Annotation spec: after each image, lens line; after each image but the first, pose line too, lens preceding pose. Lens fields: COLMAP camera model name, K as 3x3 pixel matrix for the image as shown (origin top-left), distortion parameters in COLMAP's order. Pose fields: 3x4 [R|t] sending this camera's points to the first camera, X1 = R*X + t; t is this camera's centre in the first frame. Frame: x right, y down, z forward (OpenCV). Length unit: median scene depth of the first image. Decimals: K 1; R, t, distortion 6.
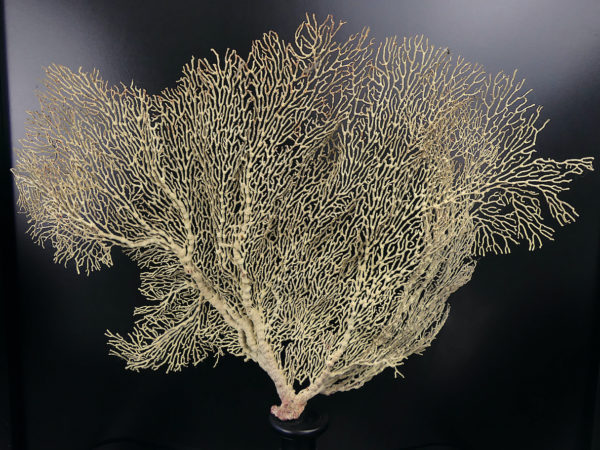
lens RADIAL K [[509.8, 0, 290.4], [0, 509.8, 222.7], [0, 0, 1]] dist [-0.029936, 0.003951]
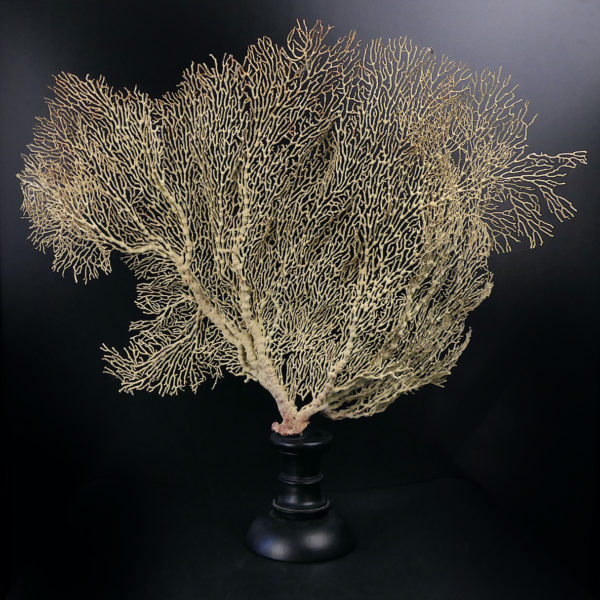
lens RADIAL K [[820.9, 0, 282.7], [0, 820.9, 307.2], [0, 0, 1]] dist [-0.064788, 0.000000]
pose [[0.998231, -0.008016, -0.058914, 0.084408], [0.006179, 0.999491, -0.031291, 0.218742], [0.059135, 0.030871, 0.997773, -0.614927]]
